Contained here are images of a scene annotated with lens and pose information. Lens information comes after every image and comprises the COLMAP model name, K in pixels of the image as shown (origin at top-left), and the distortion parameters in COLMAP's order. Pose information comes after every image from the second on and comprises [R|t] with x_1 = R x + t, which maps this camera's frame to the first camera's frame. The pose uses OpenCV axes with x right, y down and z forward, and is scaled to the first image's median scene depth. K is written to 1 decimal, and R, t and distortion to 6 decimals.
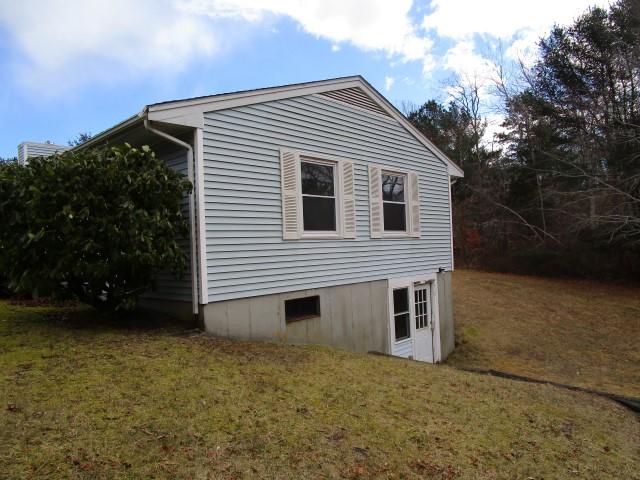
lens RADIAL K [[458.6, 0, 319.9], [0, 458.6, 242.3], [0, 0, 1]] dist [0.001111, -0.004734]
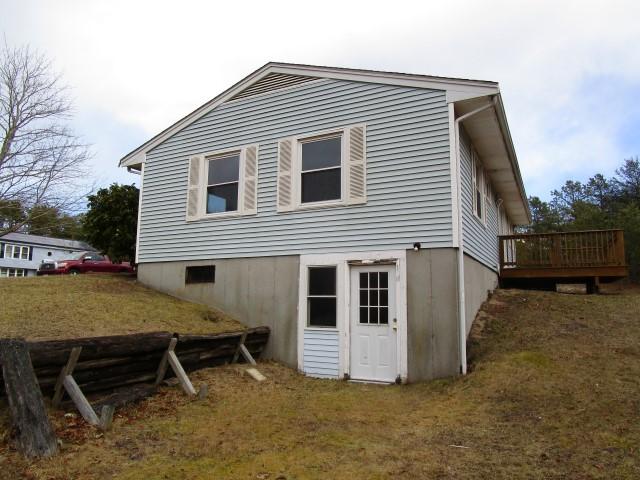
lens RADIAL K [[458.6, 0, 319.3], [0, 458.6, 238.1], [0, 0, 1]] dist [0.001111, -0.004734]
pose [[0.261469, -0.094703, -0.960555, 1.114044], [-0.003181, 0.995085, -0.098973, 0.147689], [0.965207, 0.028934, 0.259882, 0.861345]]
